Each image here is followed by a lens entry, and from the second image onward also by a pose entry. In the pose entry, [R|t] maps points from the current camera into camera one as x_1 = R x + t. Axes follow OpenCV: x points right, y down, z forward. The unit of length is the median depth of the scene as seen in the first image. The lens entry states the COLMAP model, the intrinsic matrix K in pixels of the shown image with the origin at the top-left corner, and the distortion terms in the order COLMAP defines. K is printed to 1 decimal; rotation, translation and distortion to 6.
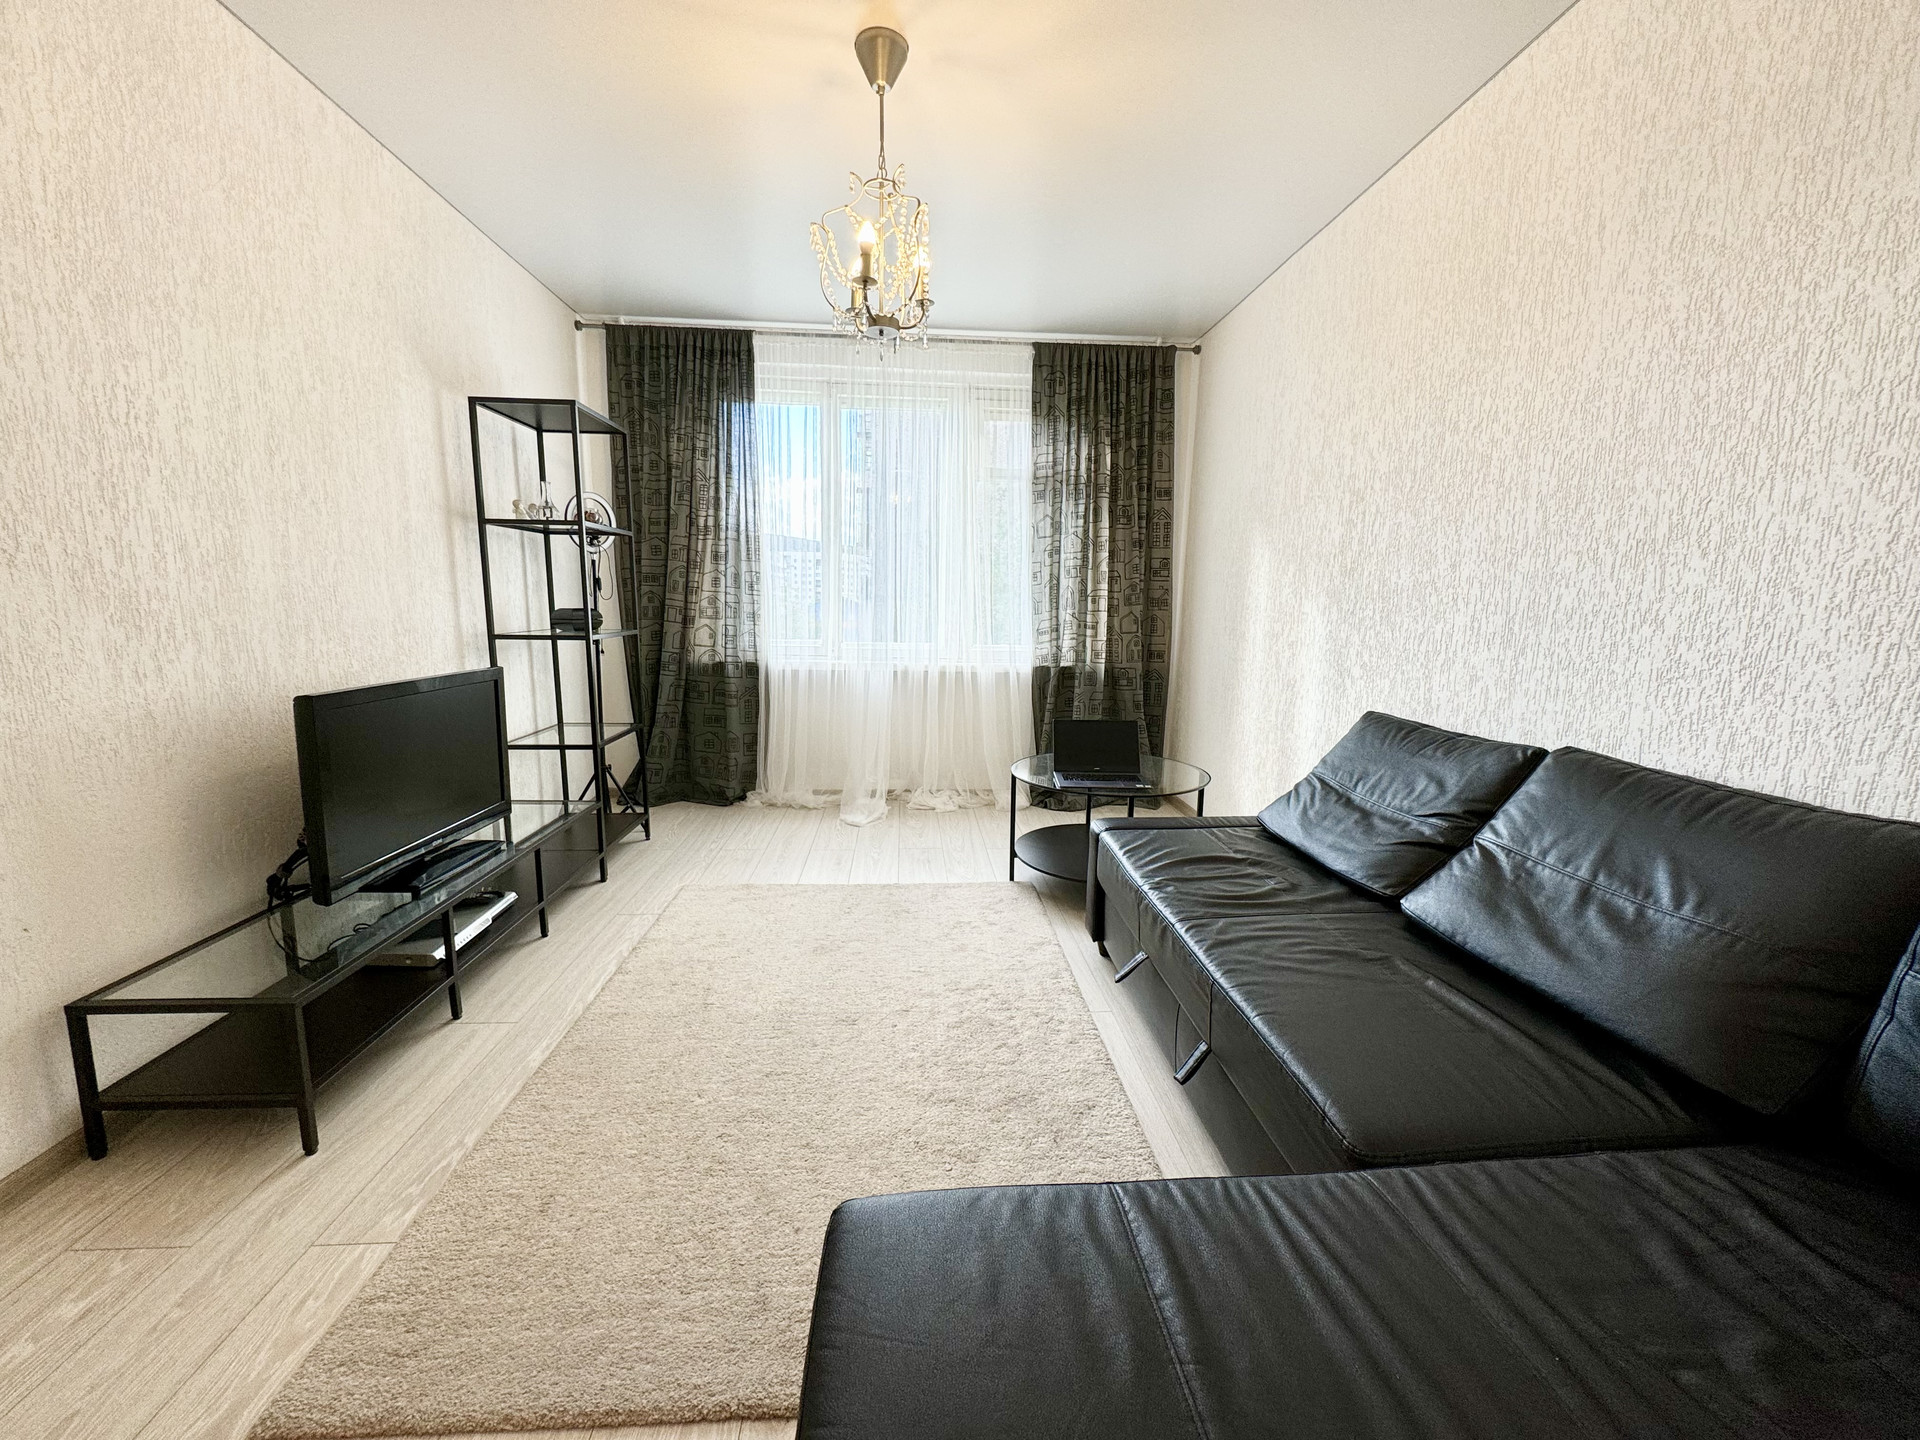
lens RADIAL K [[766.0, 0, 958.7], [0, 766.0, 723.3], [0, 0, 1]] dist [-0.004239, 0.000728]
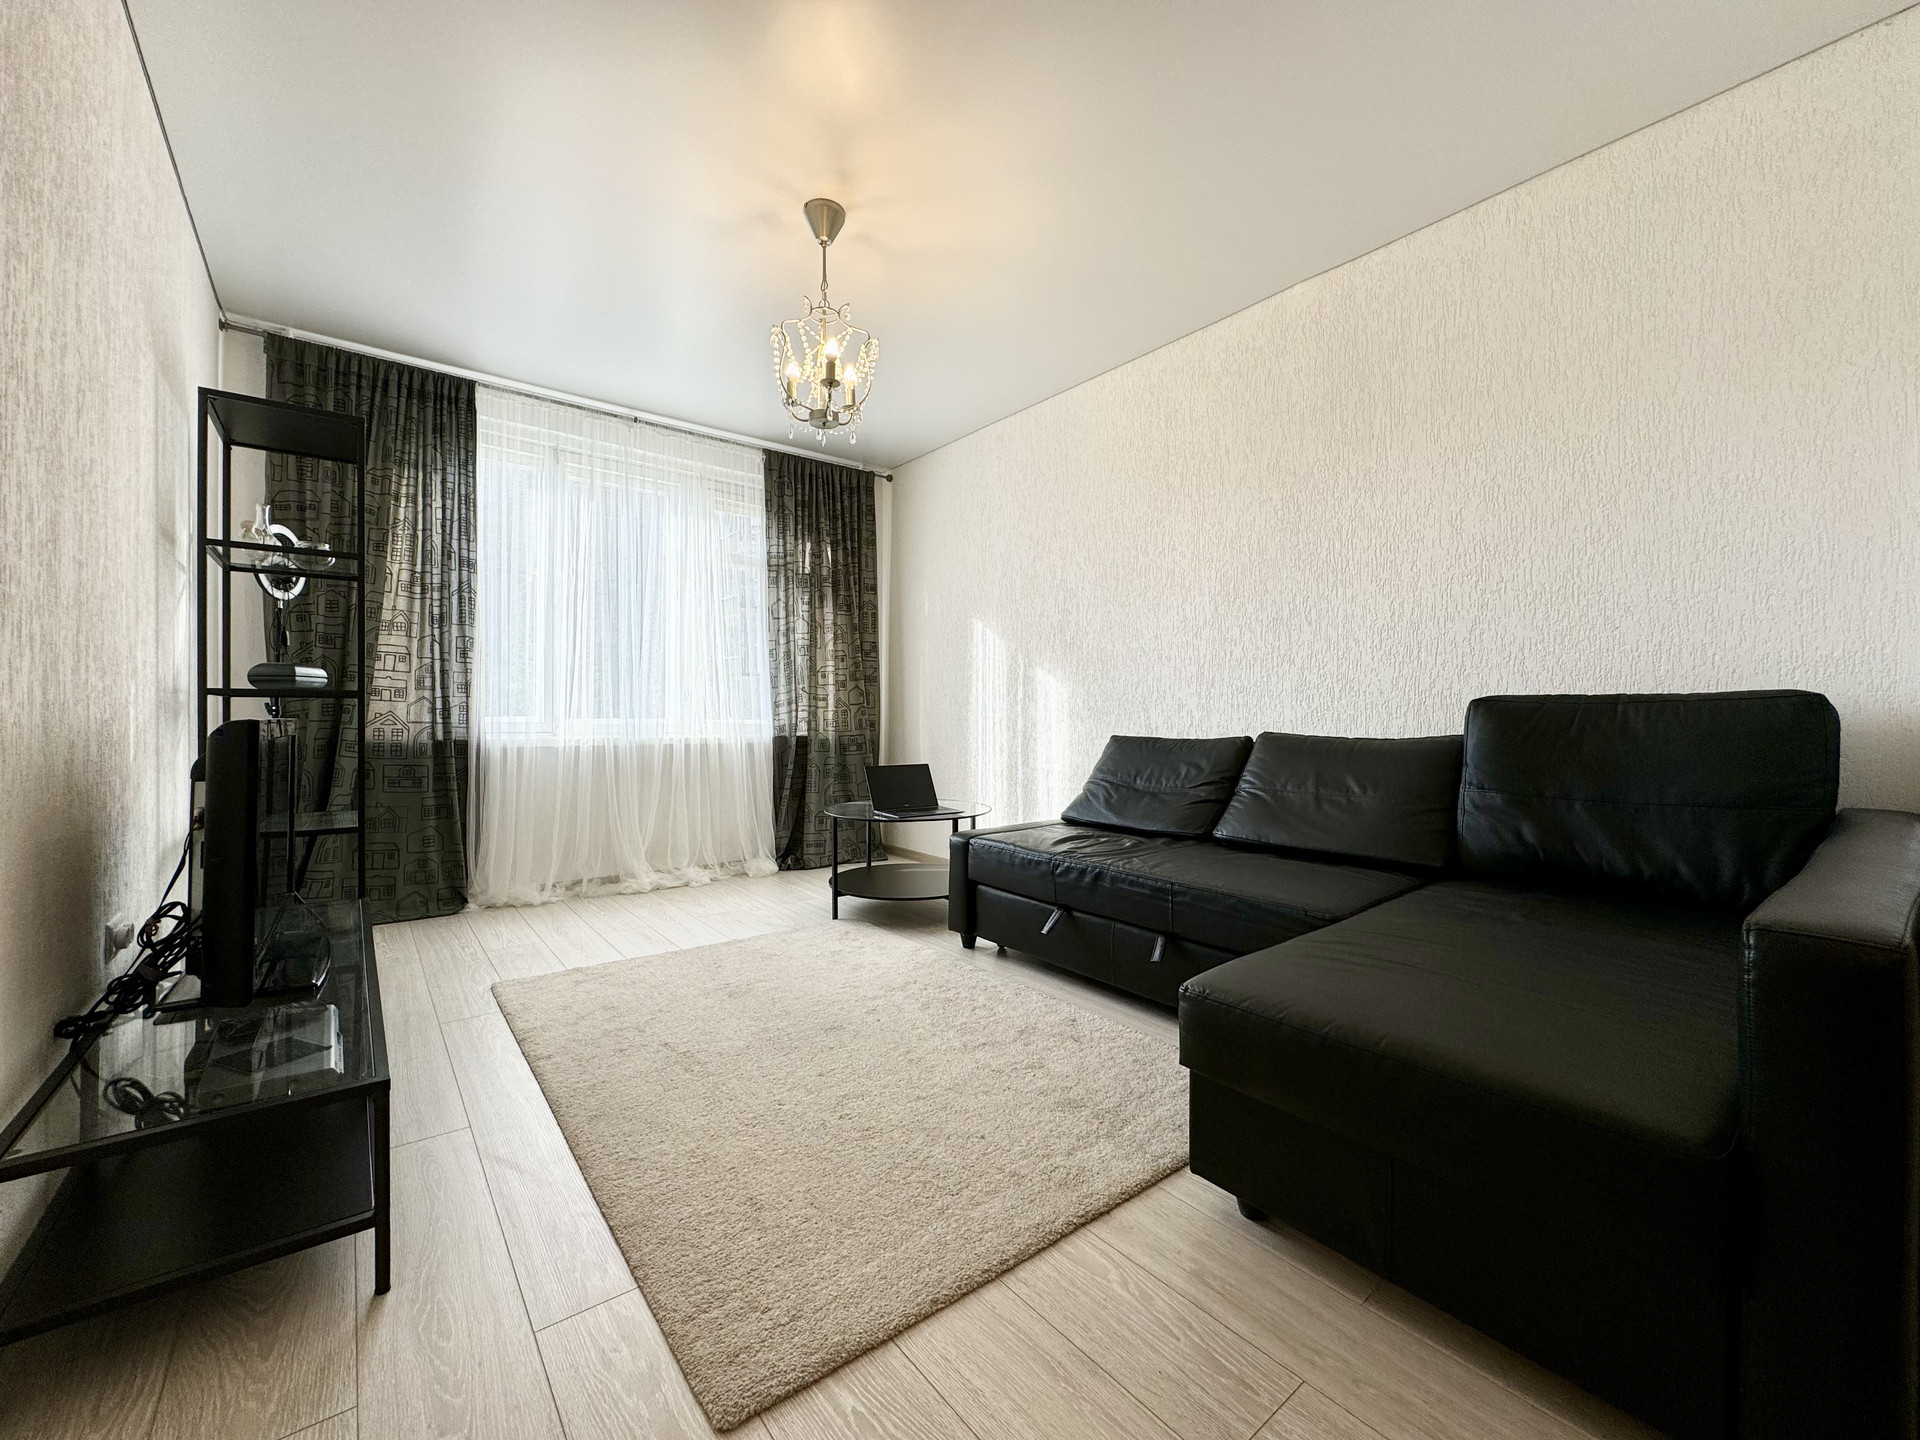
lens RADIAL K [[766.0, 0, 955.6], [0, 766.0, 715.8], [0, 0, 1]] dist [-0.004239, 0.000728]
pose [[0.825939, -0.013519, 0.563597, -0.394194], [0.099521, 0.987508, -0.122158, 0.070722], [-0.554905, 0.156985, 0.816967, -0.017915]]
